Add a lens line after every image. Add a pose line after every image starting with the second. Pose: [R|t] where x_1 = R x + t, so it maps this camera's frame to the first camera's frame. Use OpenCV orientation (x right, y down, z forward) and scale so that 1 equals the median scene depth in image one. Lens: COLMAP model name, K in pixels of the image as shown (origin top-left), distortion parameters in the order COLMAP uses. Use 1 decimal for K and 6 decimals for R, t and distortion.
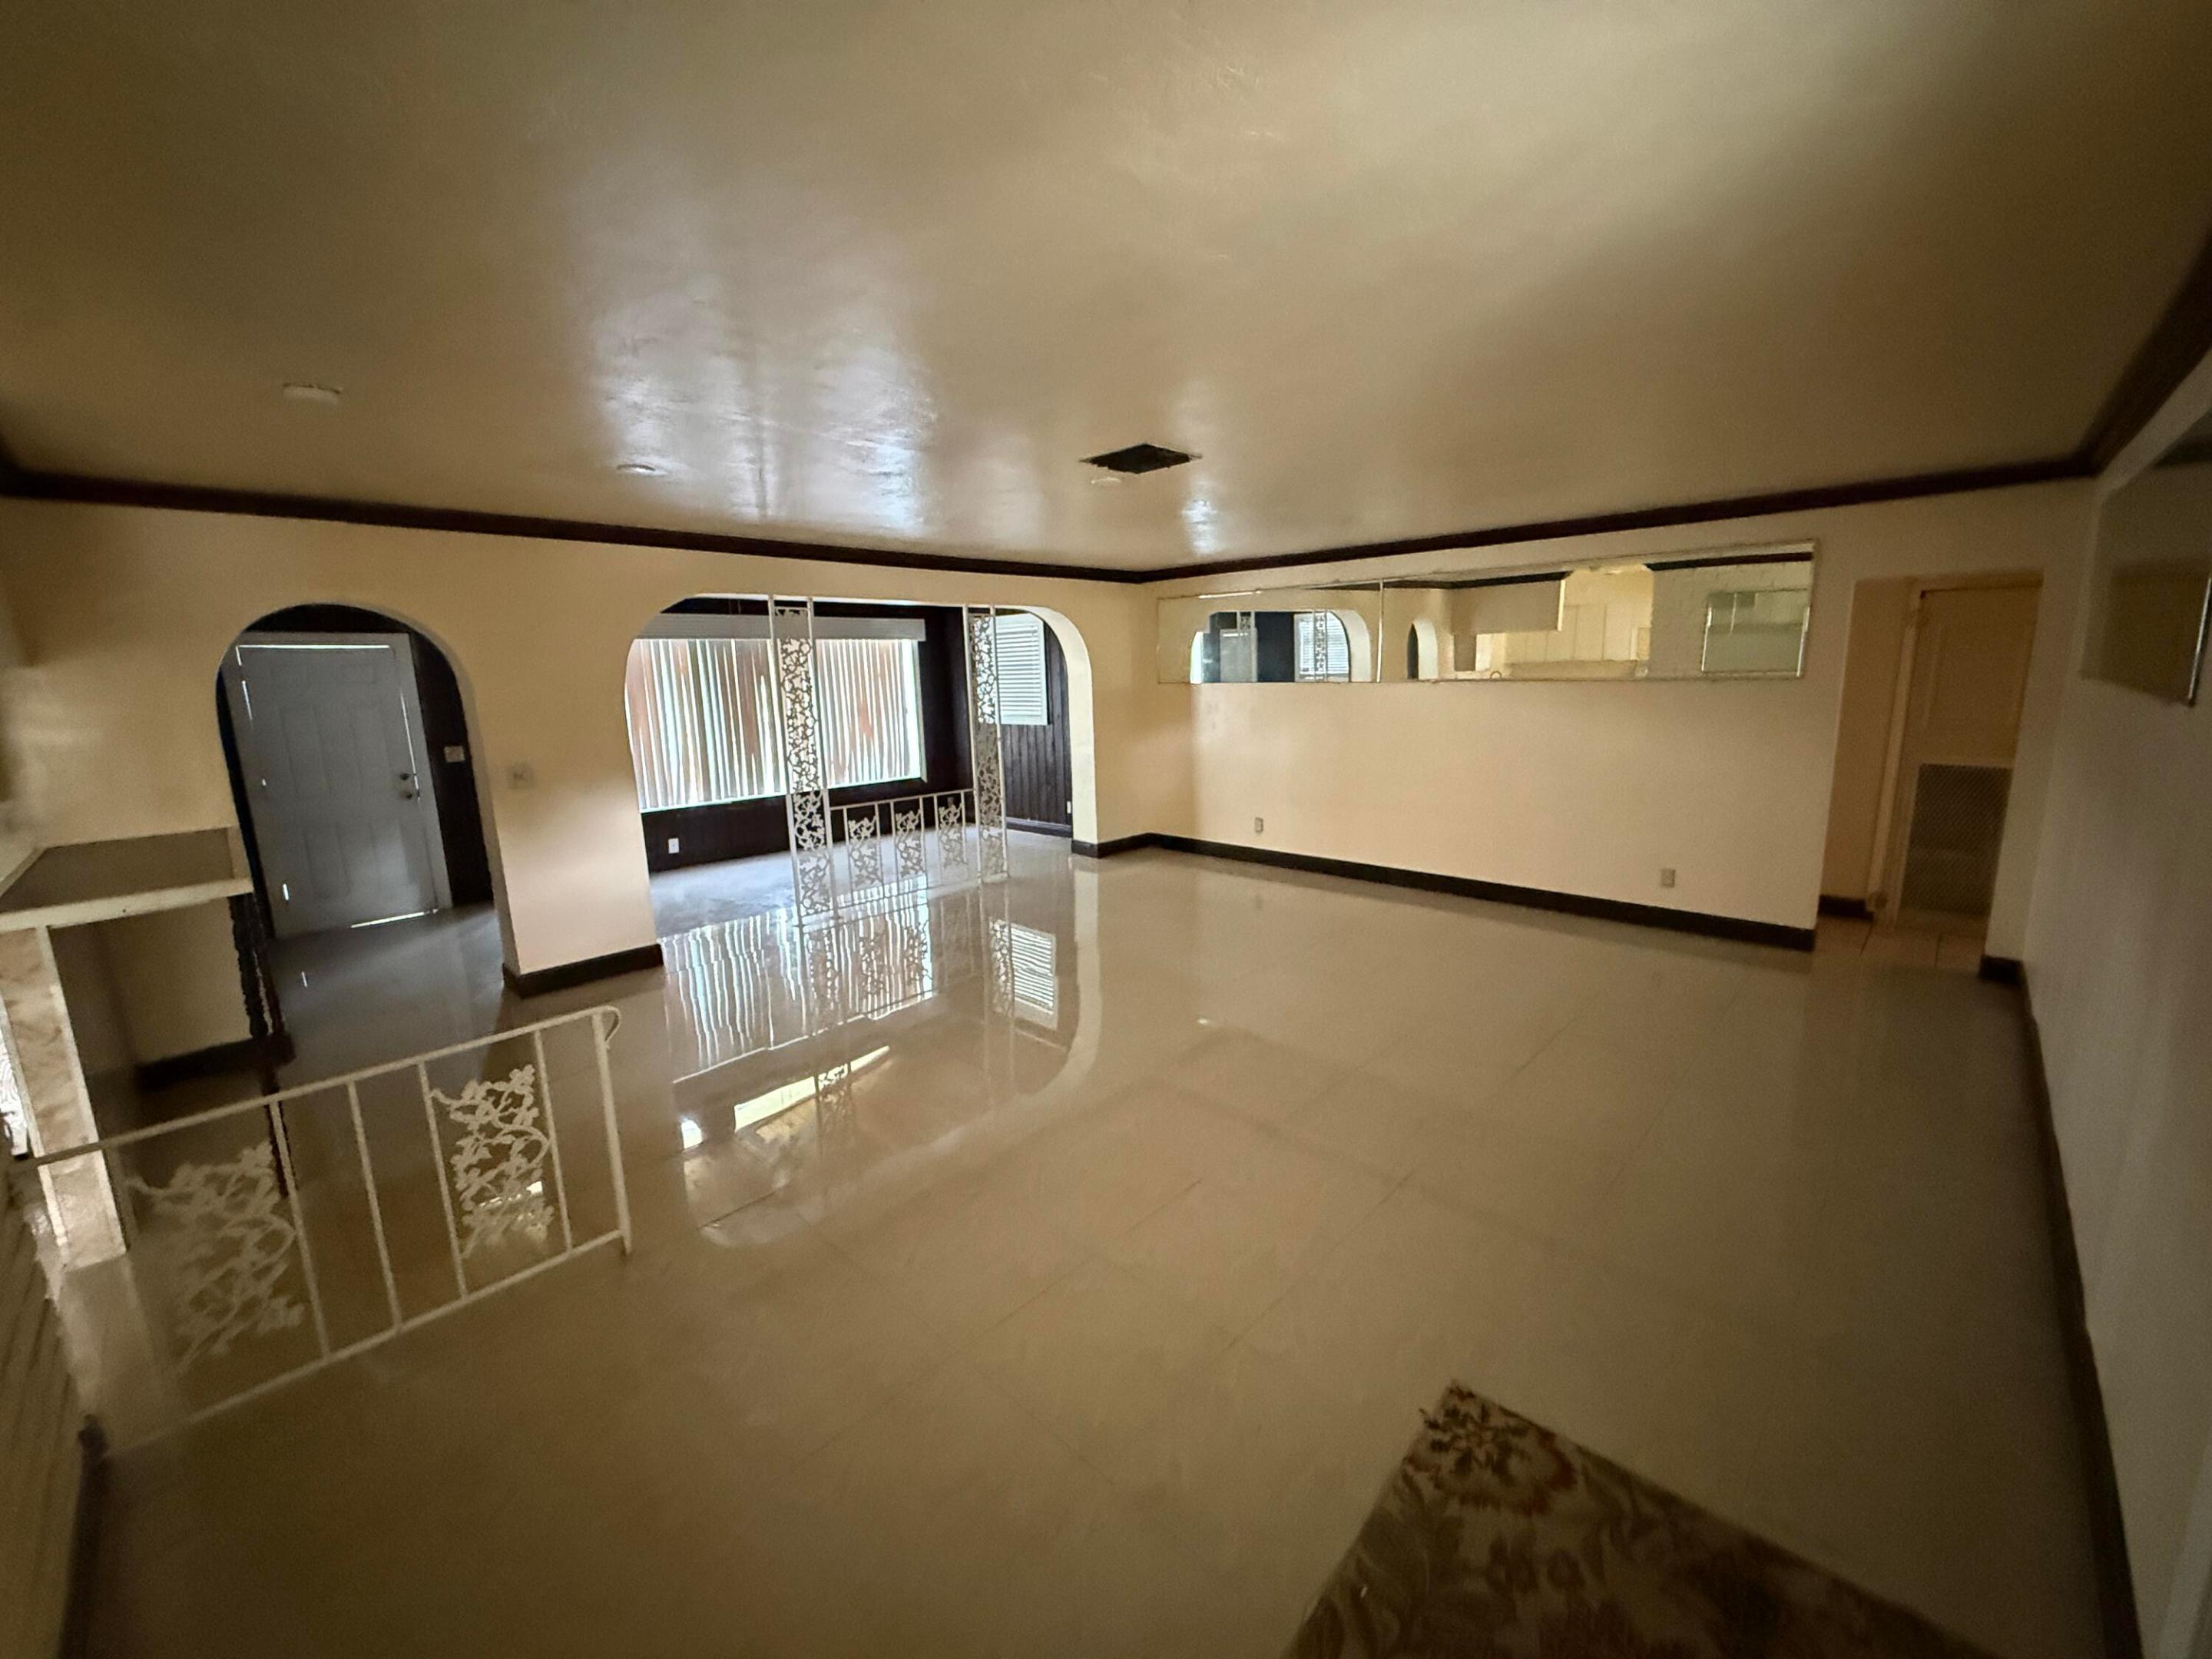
lens RADIAL K [[879.8, 0, 1101.7], [0, 879.8, 829.5], [0, 0, 1]] dist [0.001857, 0.000386]
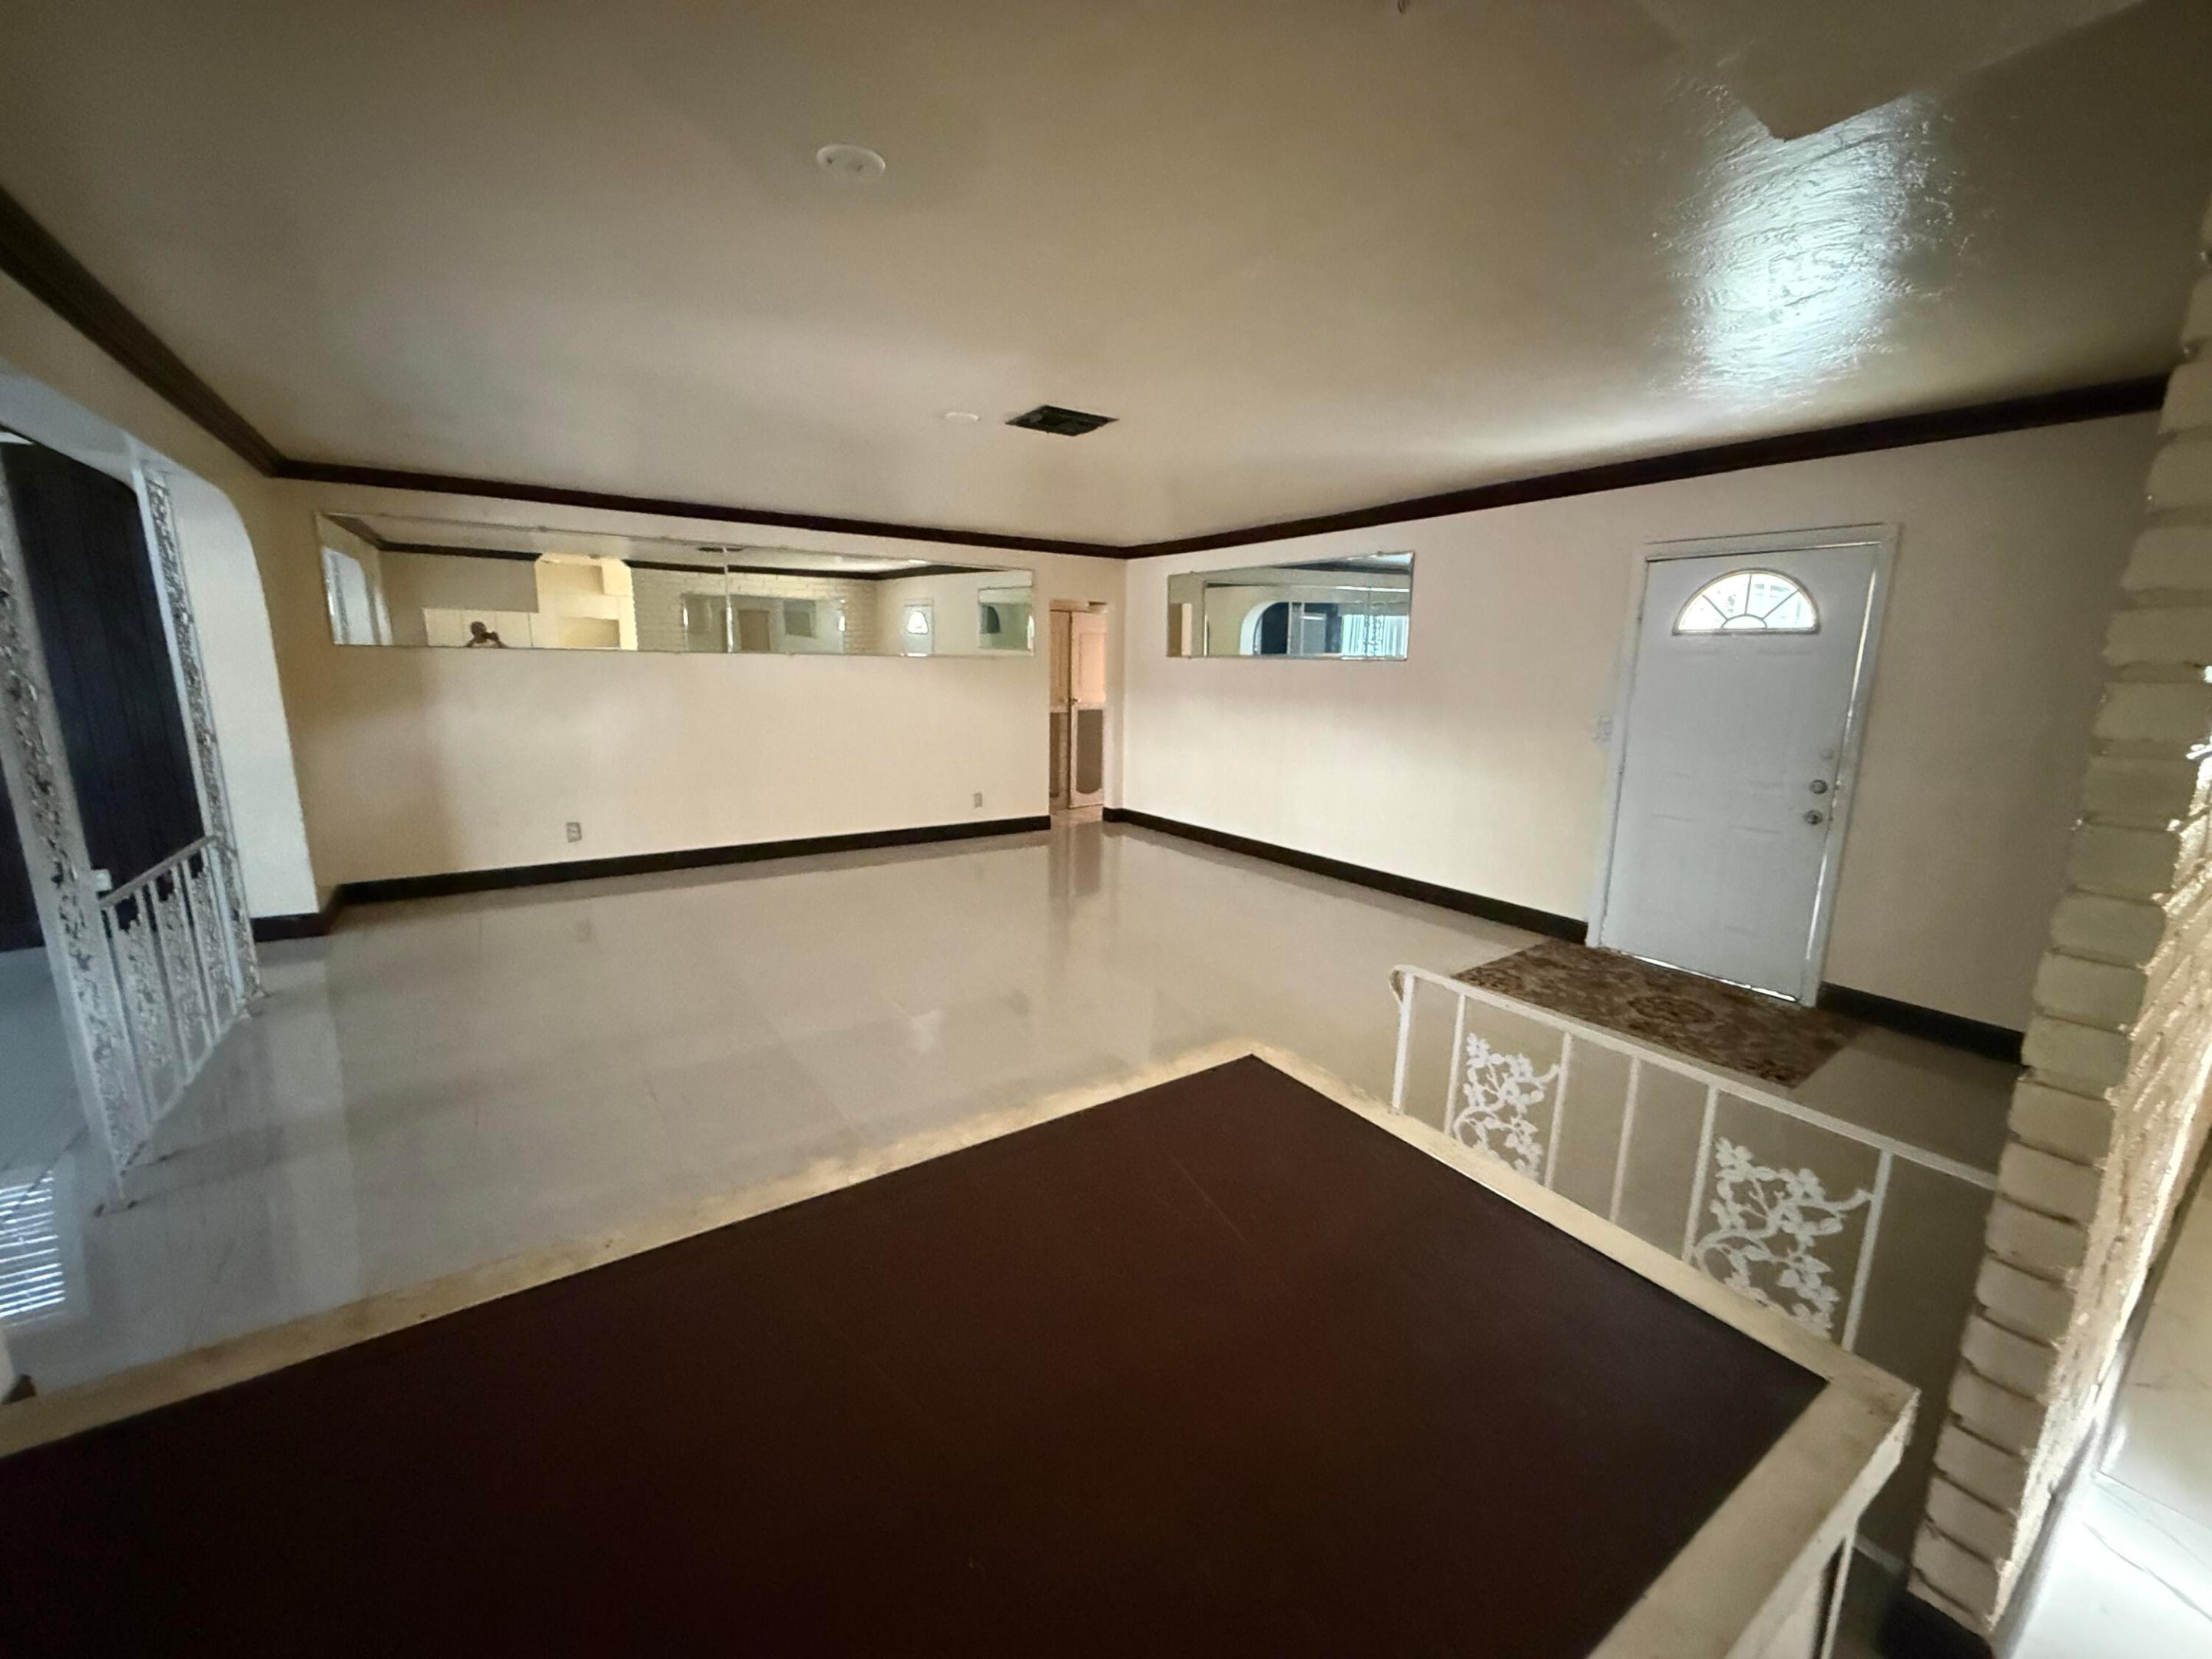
lens RADIAL K [[879.8, 0, 1101.7], [0, 879.8, 829.5], [0, 0, 1]] dist [0.001857, 0.000386]
pose [[0.229259, -0.168258, 0.958712, -0.525208], [0.151378, 0.979125, 0.135642, -0.046323], [-0.961522, 0.114031, 0.249944, 0.355843]]
